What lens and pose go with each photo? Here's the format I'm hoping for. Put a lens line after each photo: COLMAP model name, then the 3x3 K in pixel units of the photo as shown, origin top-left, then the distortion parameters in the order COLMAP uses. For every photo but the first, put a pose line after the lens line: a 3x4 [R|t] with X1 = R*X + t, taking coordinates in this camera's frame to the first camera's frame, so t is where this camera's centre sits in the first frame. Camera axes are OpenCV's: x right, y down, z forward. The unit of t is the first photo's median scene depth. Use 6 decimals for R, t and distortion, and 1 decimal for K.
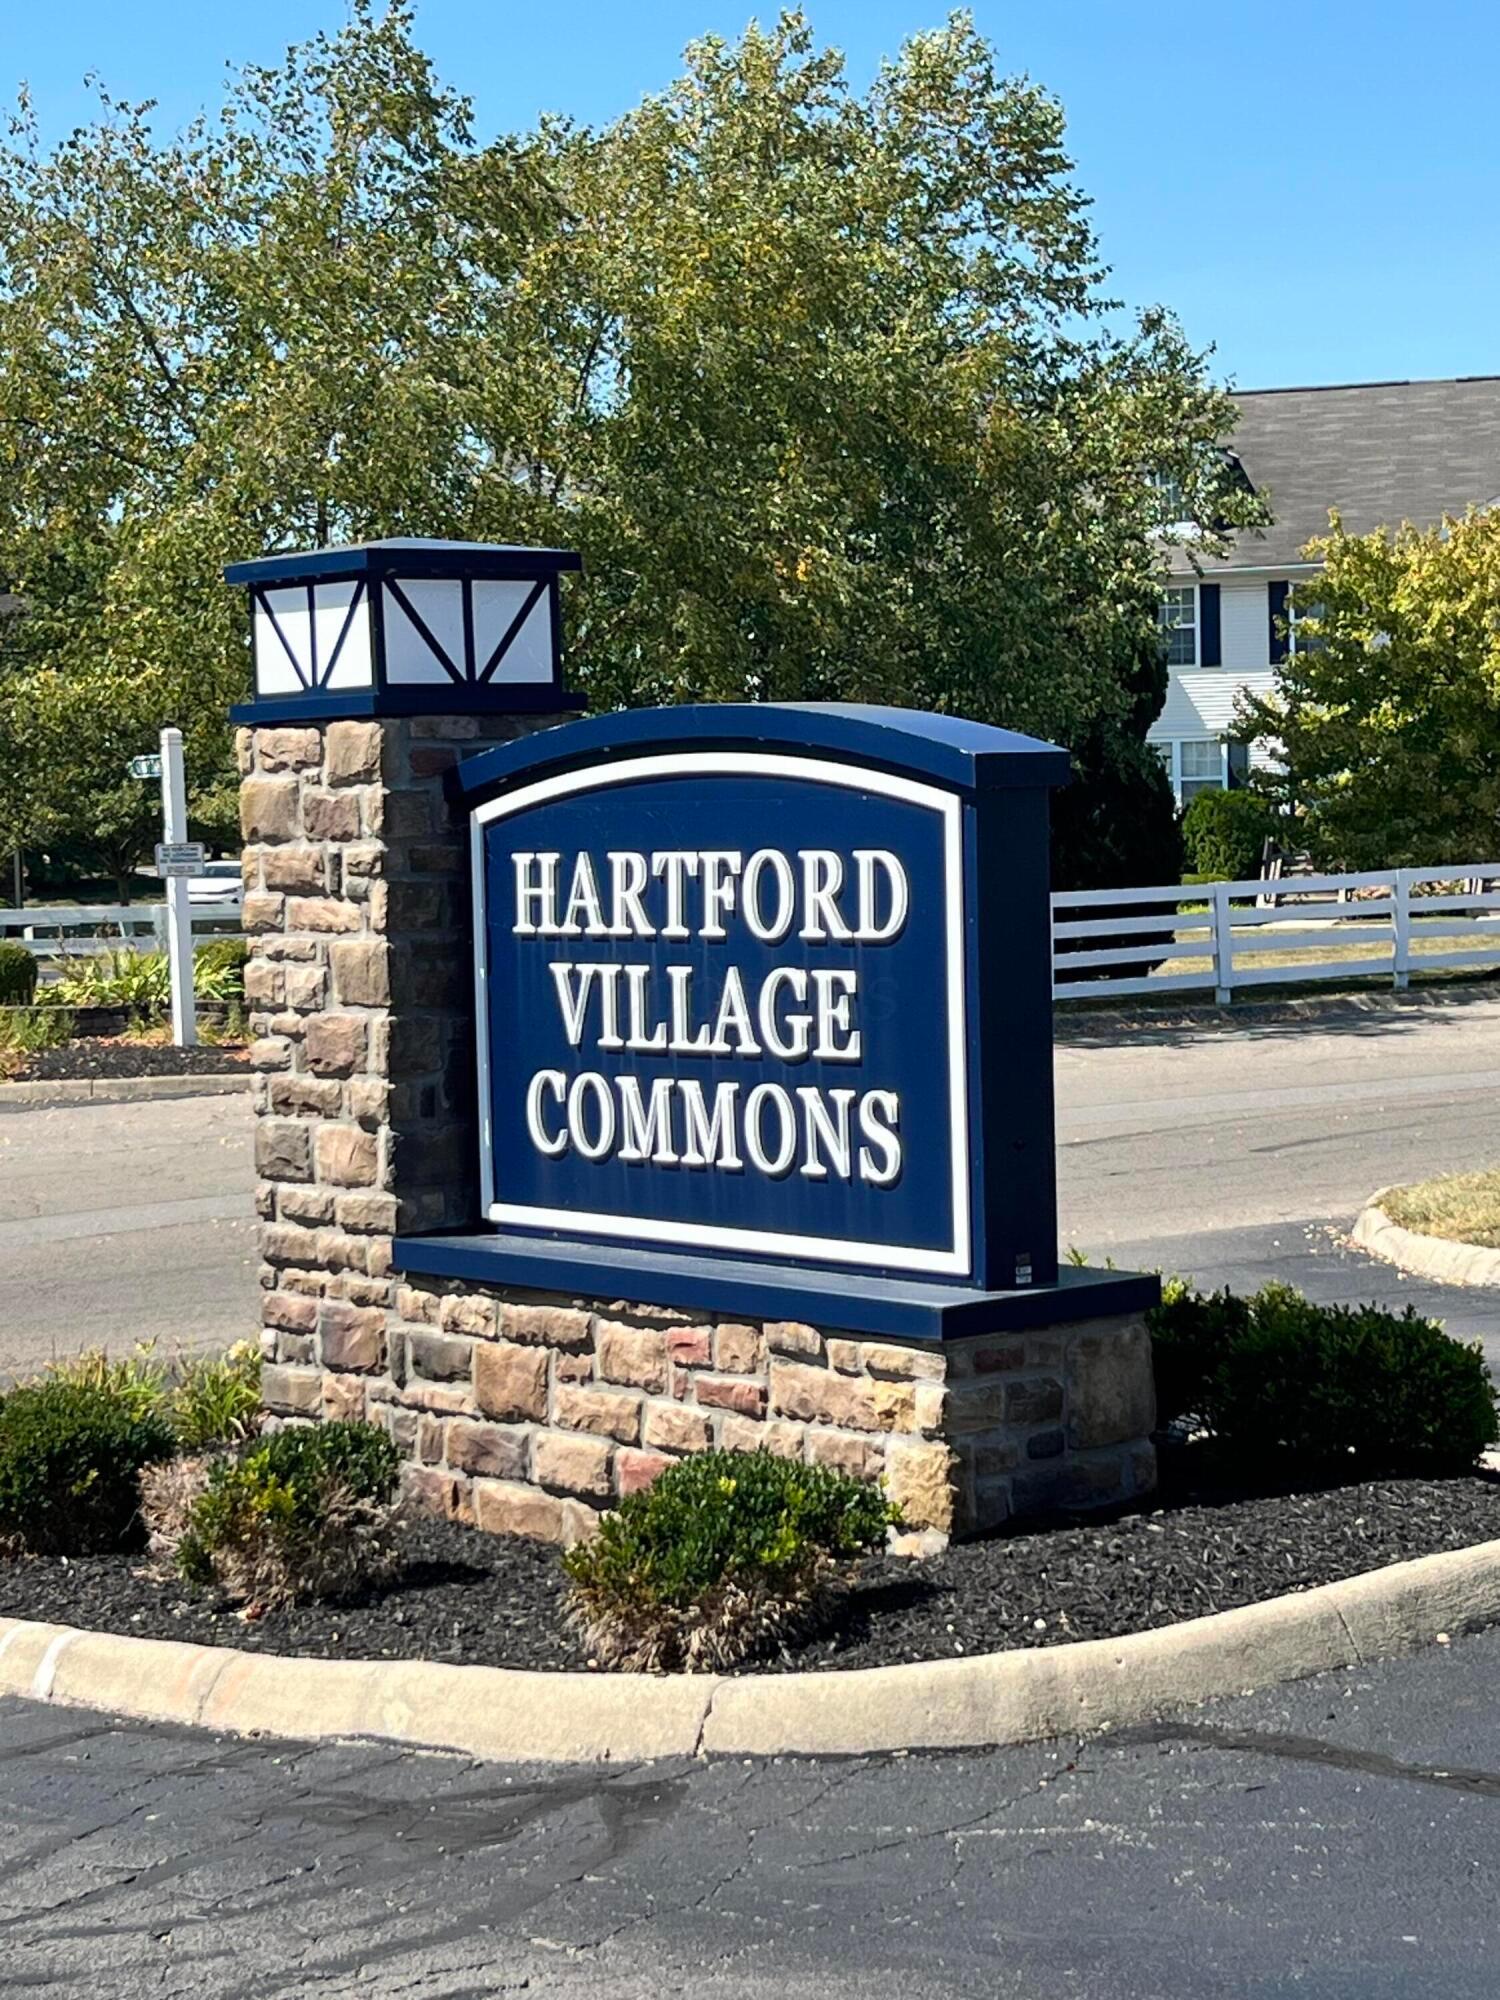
lens RADIAL K [[3869.2, 0, 750.0], [0, 3869.2, 1000.0], [0, 0, 1]] dist [0.139035, 0.208938]
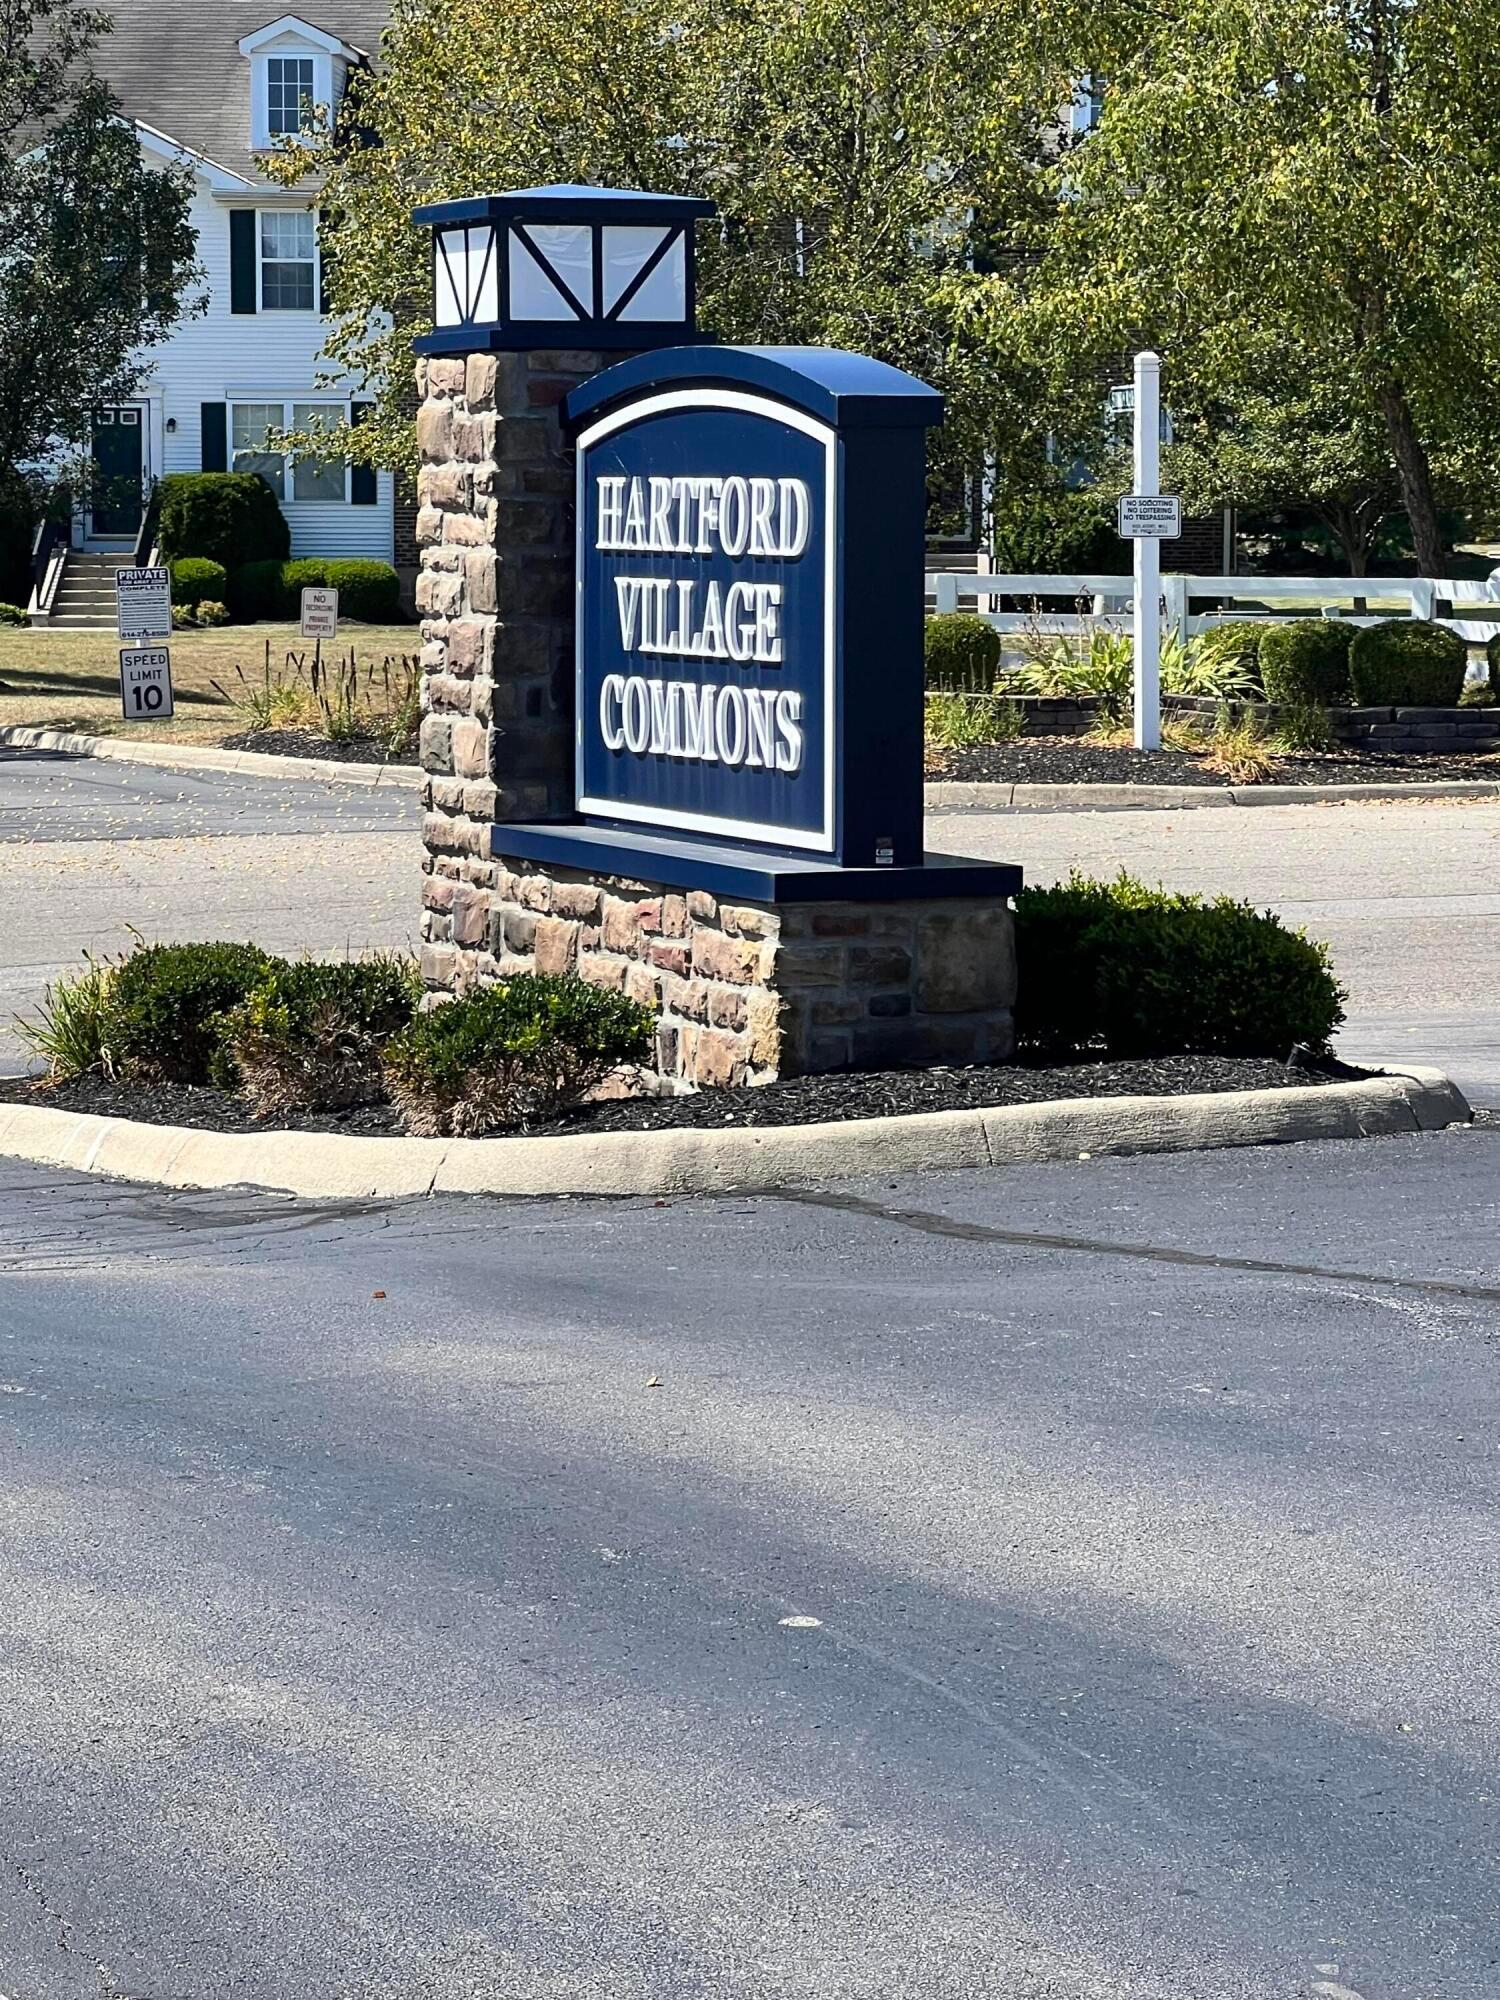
lens RADIAL K [[5873.0, 0, 750.0], [0, 5873.0, 1000.0], [0, 0, 1]] dist [-0.233844, 1.629303]
pose [[0.949214, 0.055141, -0.309762, 0.503453], [-0.042279, 0.997948, 0.048088, 0.028552], [0.311778, -0.032549, 0.949597, -0.569426]]
